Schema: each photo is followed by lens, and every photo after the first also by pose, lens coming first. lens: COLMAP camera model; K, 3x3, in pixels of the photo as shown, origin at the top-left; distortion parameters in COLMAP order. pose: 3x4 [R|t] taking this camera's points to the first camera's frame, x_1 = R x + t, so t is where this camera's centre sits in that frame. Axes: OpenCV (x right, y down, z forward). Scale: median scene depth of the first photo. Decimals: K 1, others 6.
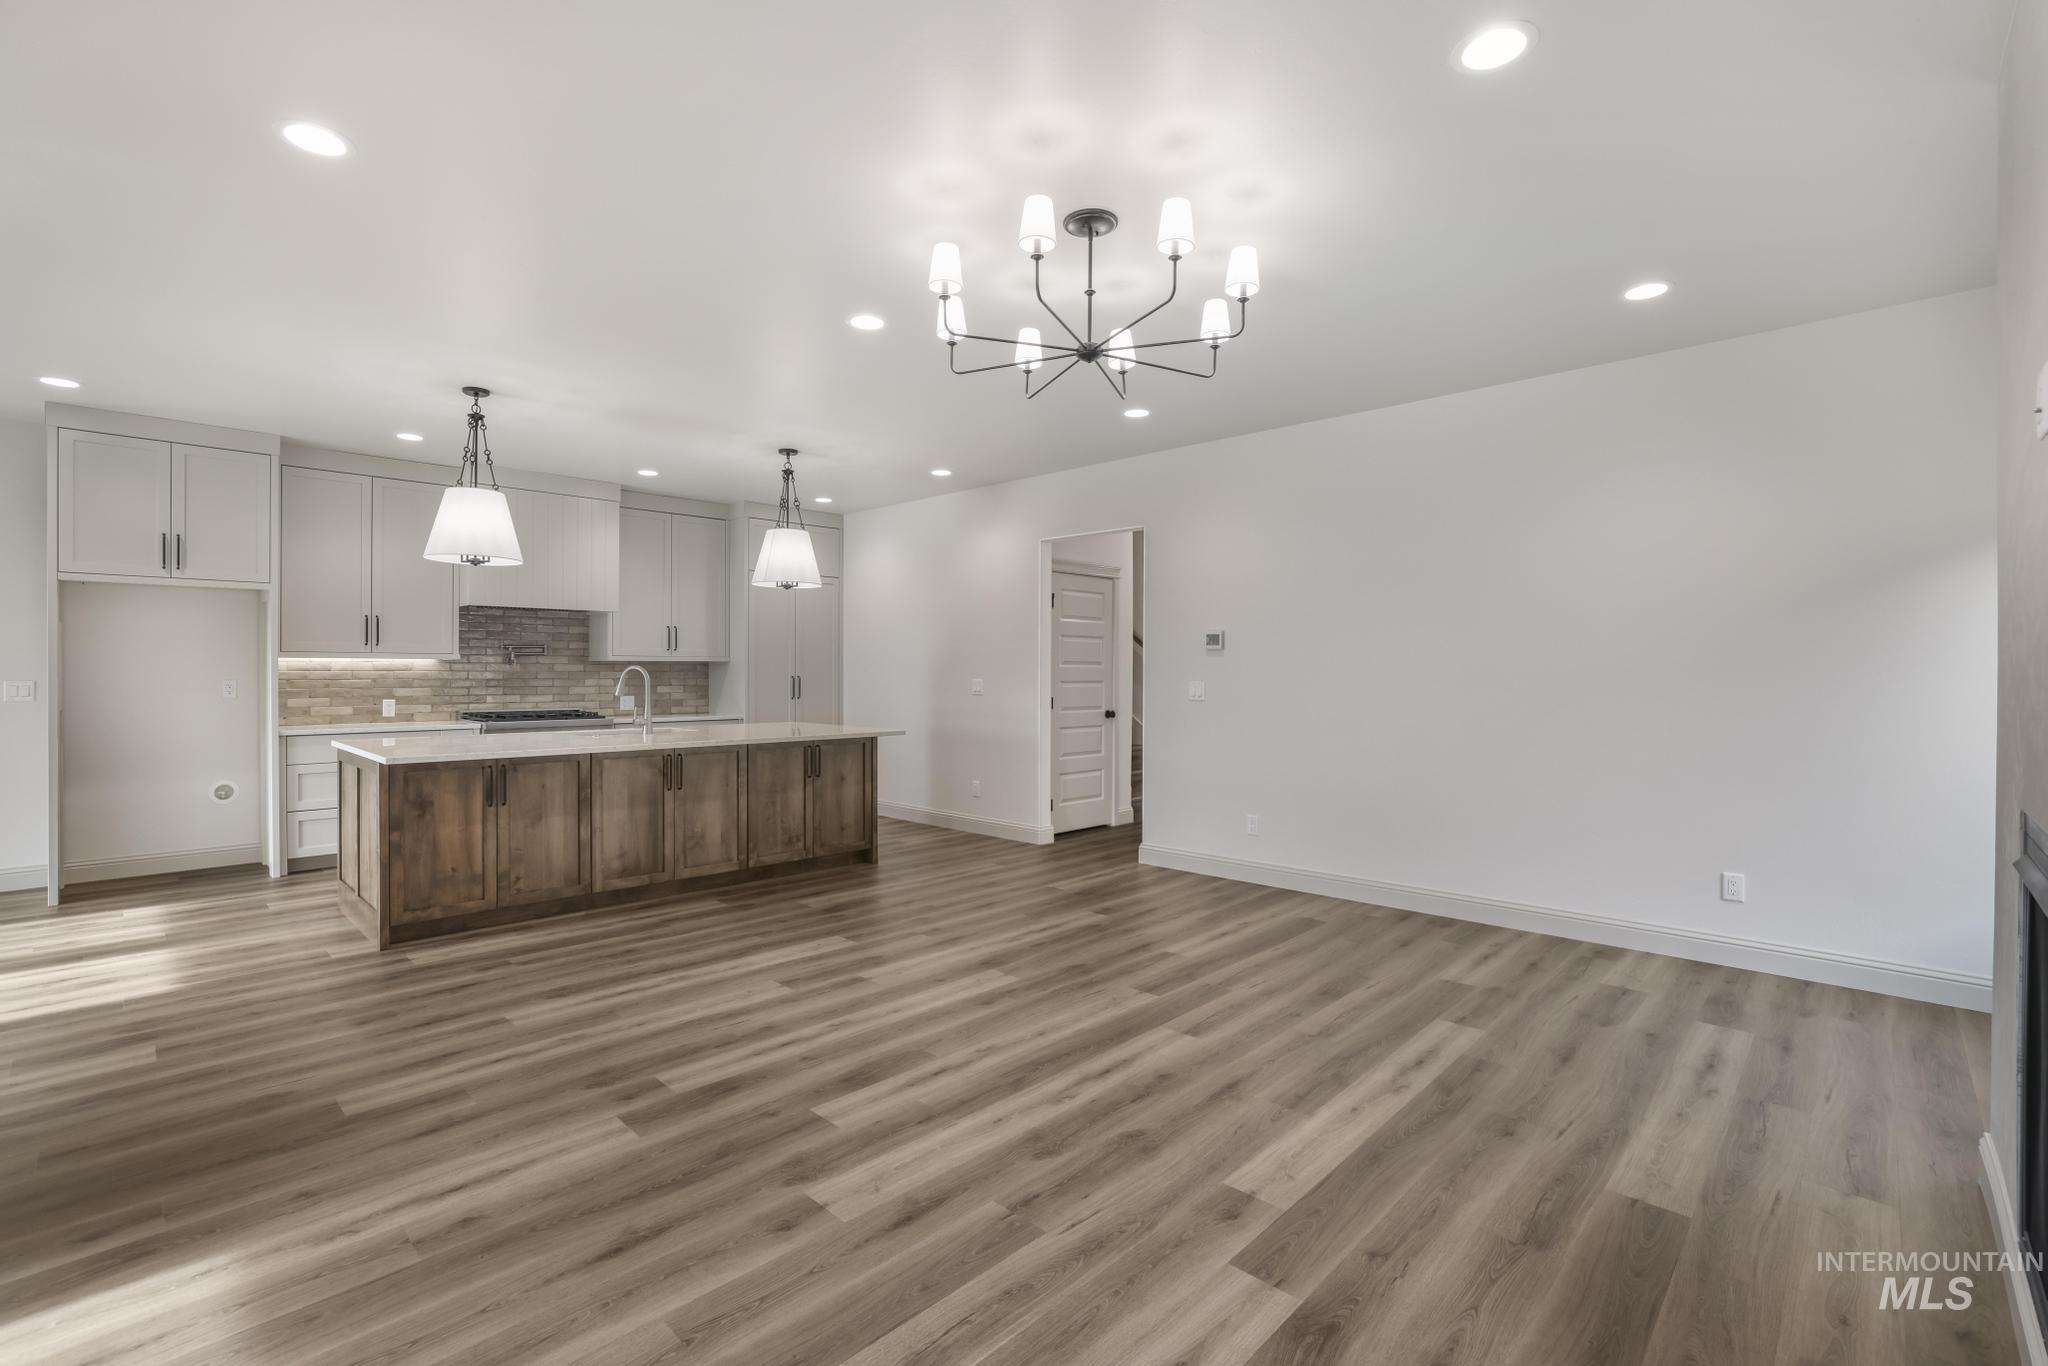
lens RADIAL K [[899.2, 0, 1012.3], [0, 899.2, 671.4], [0, 0, 1]] dist [-0.049566, 0.018810]
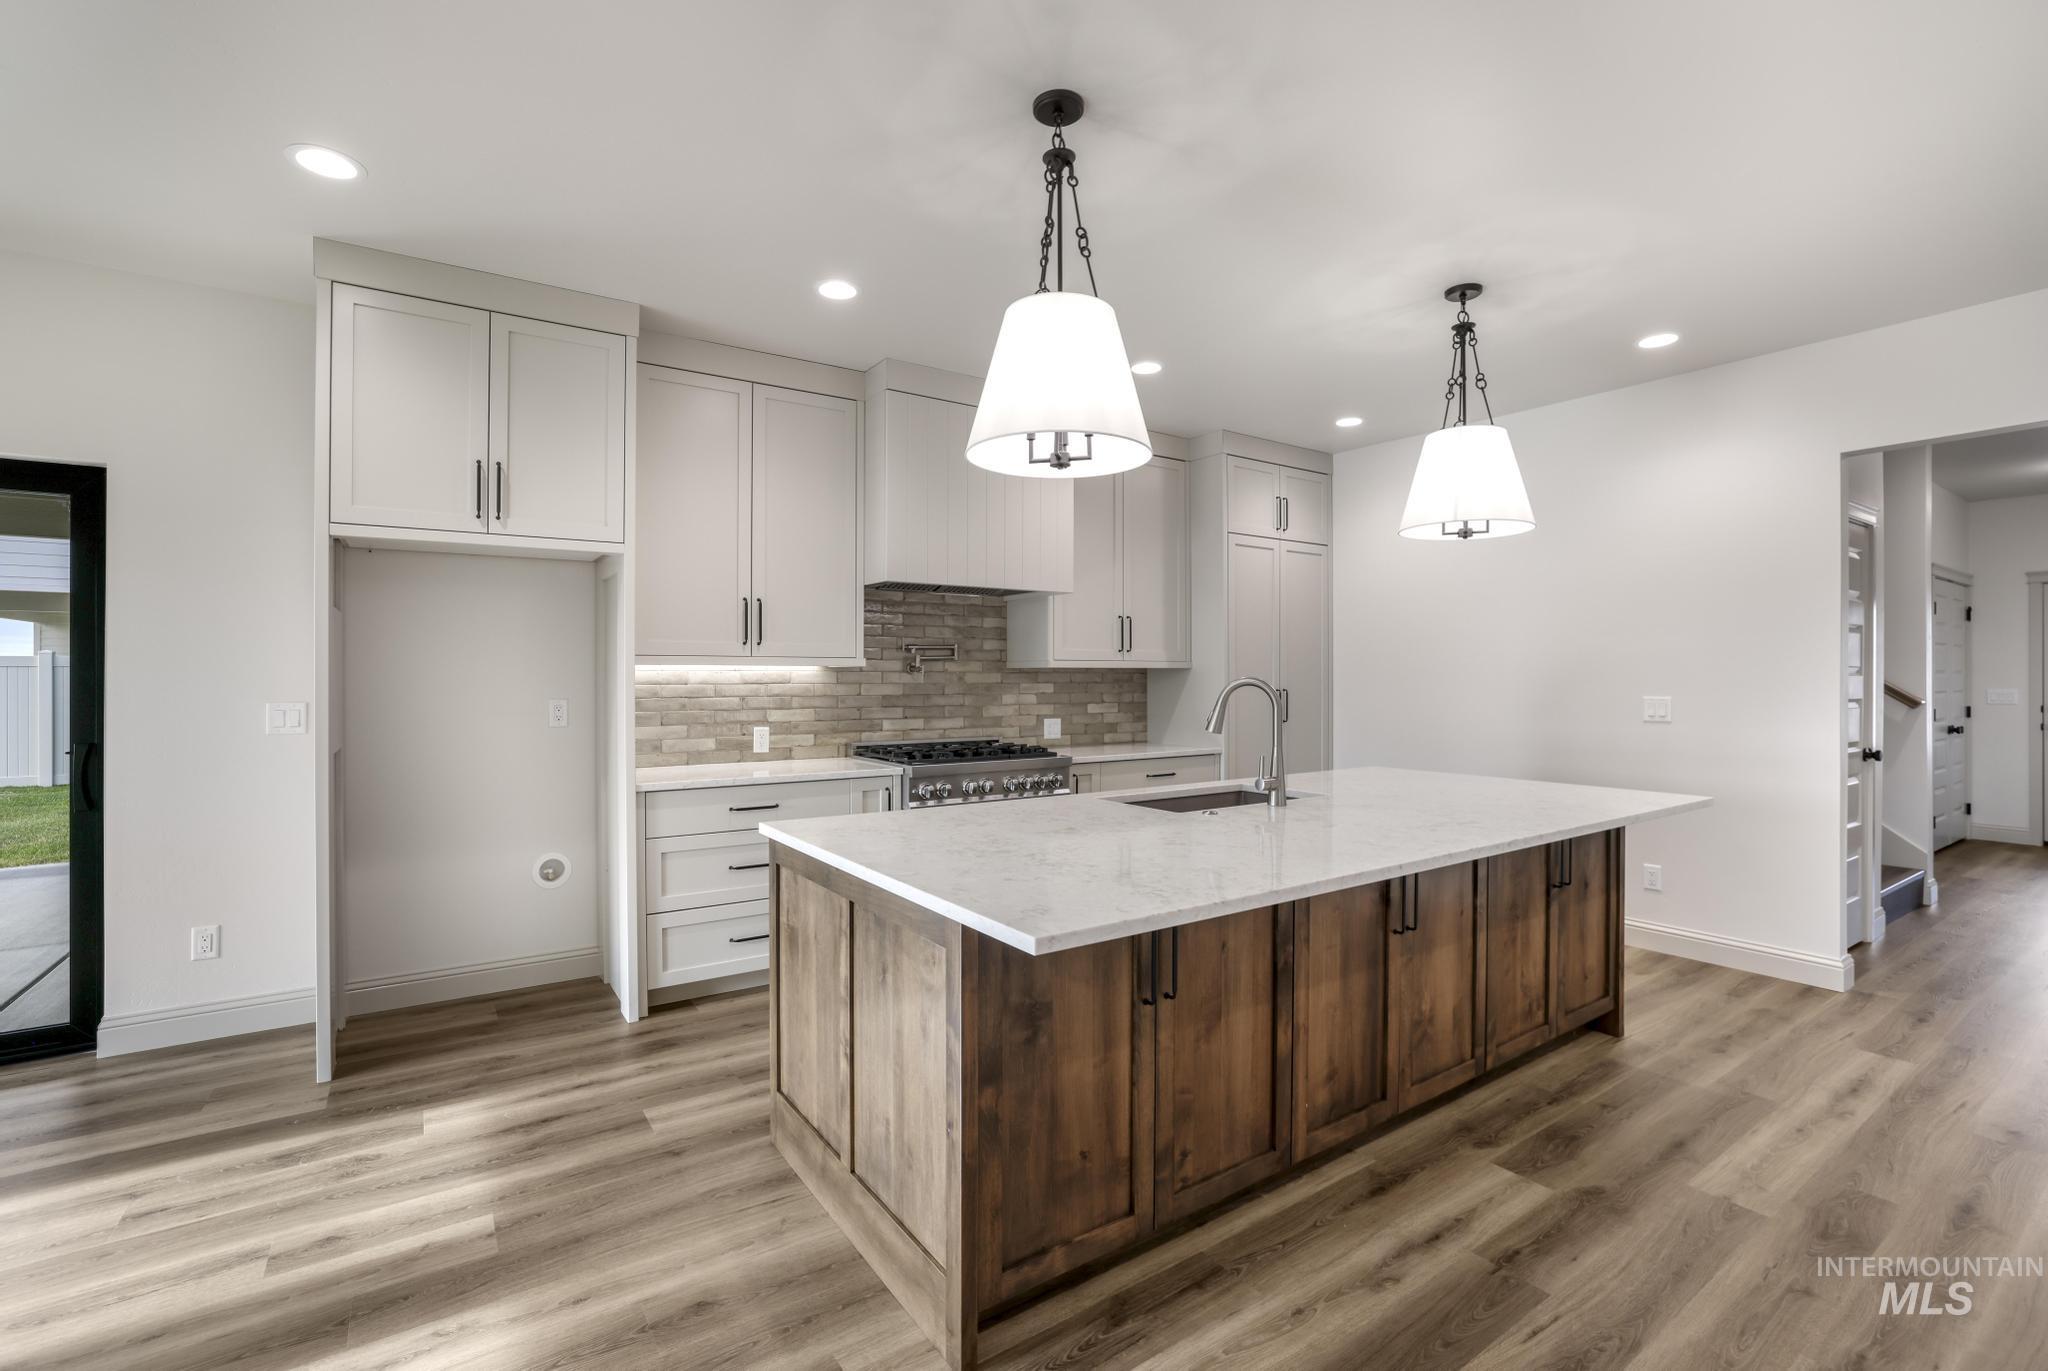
lens RADIAL K [[899.2, 0, 1012.3], [0, 899.2, 673.9], [0, 0, 1]] dist [-0.049566, 0.018810]
pose [[0.978349, -0.002603, -0.206945, -0.439590], [0.002071, 0.999994, -0.002788, -0.006865], [0.206951, 0.002299, 0.978349, 0.433494]]
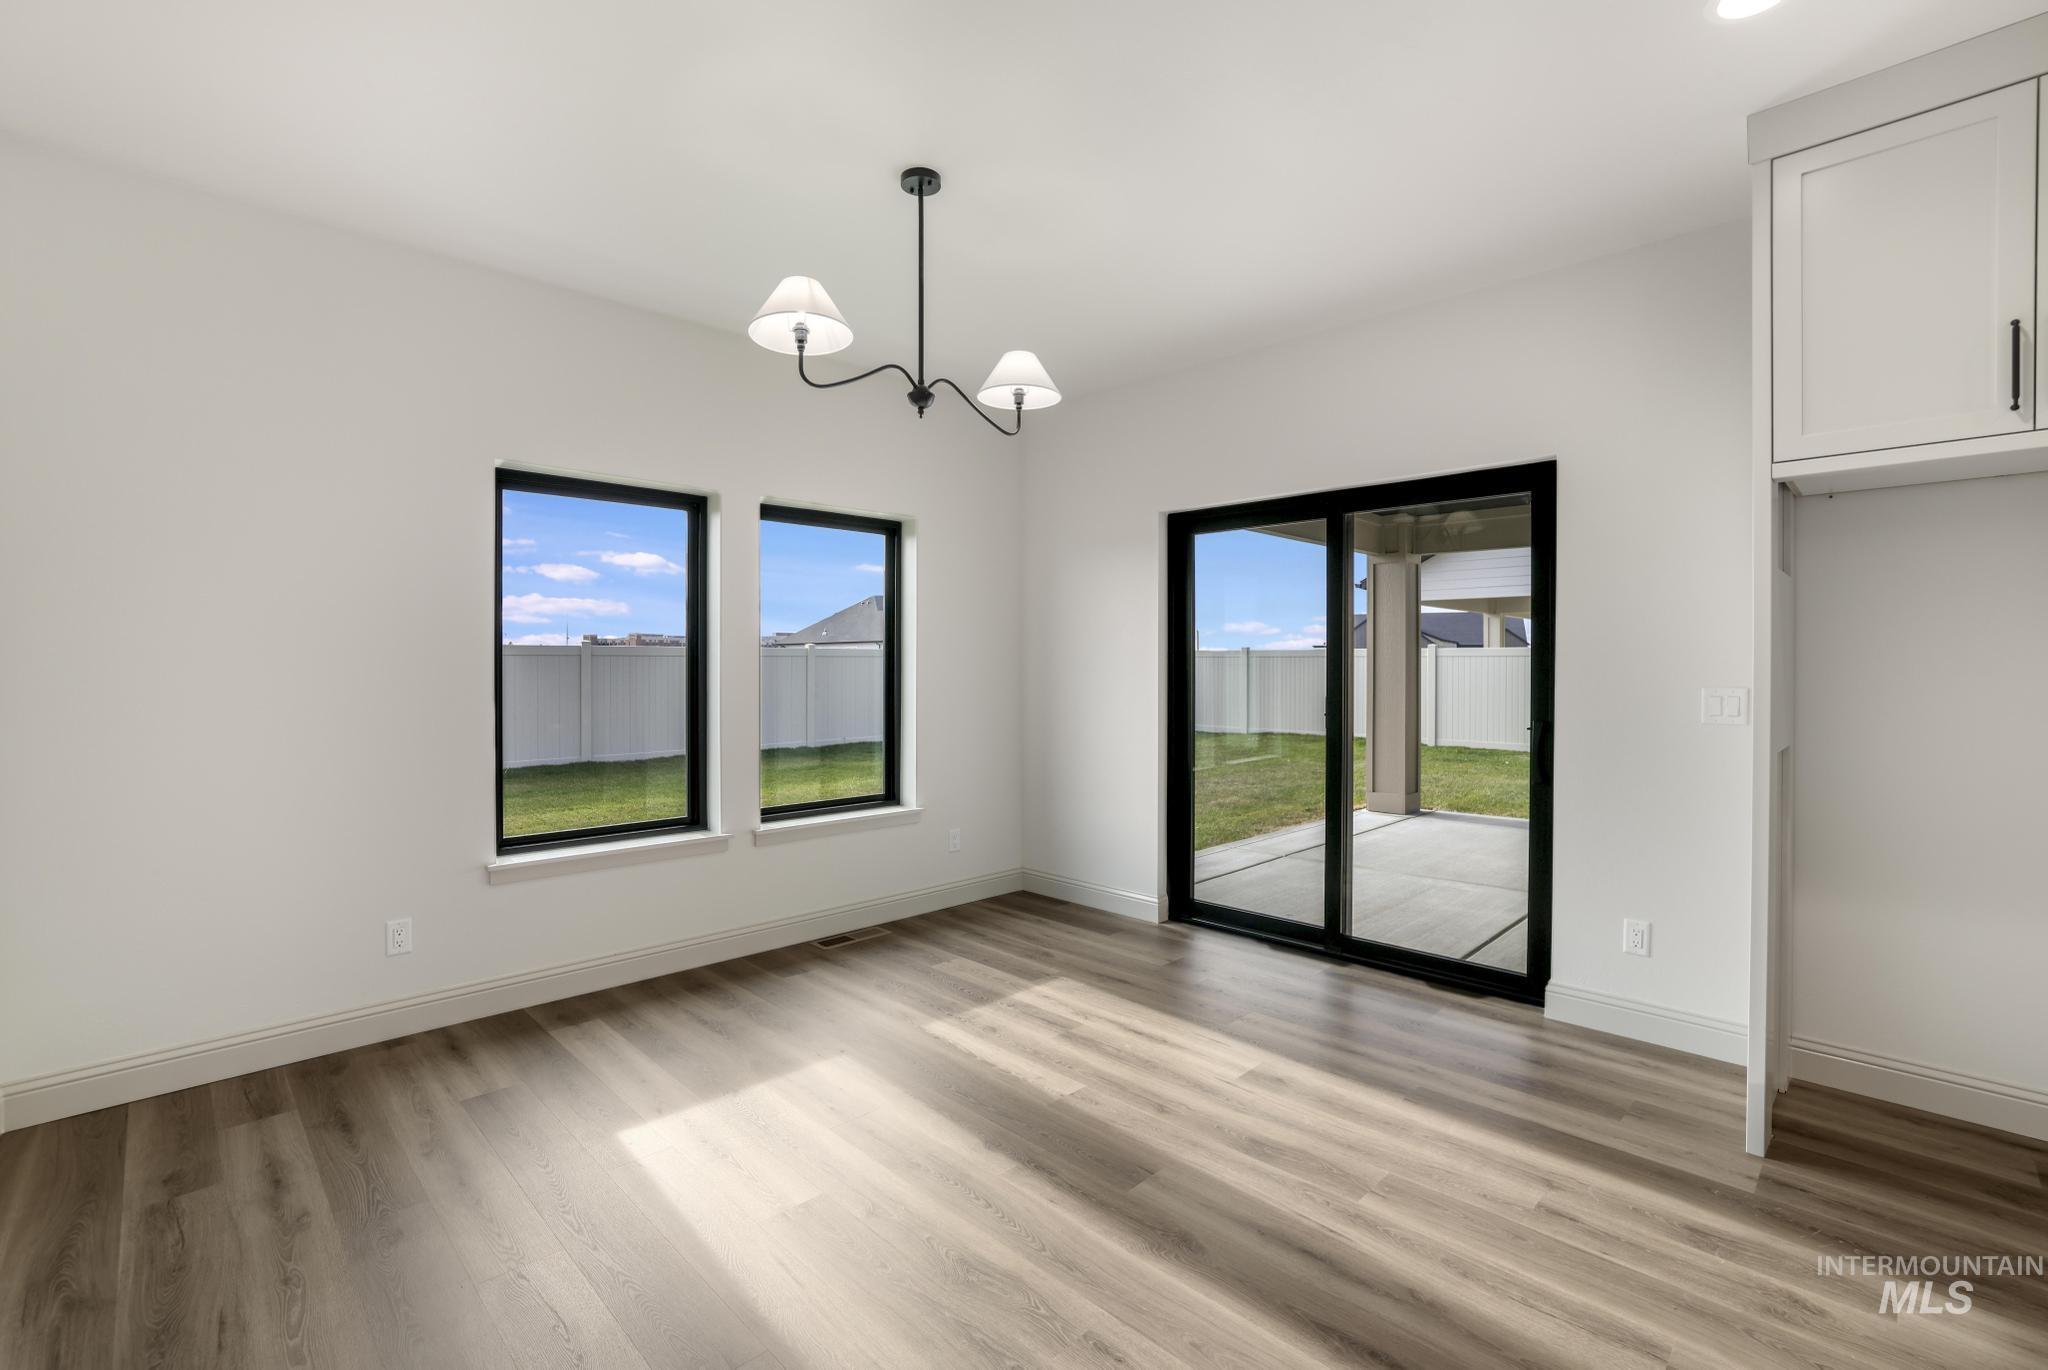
lens RADIAL K [[899.2, 0, 1012.3], [0, 899.2, 673.4], [0, 0, 1]] dist [-0.049566, 0.018810]
pose [[-0.028150, 0.006868, -0.999580, -0.517133], [0.000559, 0.999976, 0.006855, -0.002325], [0.999604, -0.000365, -0.028153, 0.509338]]
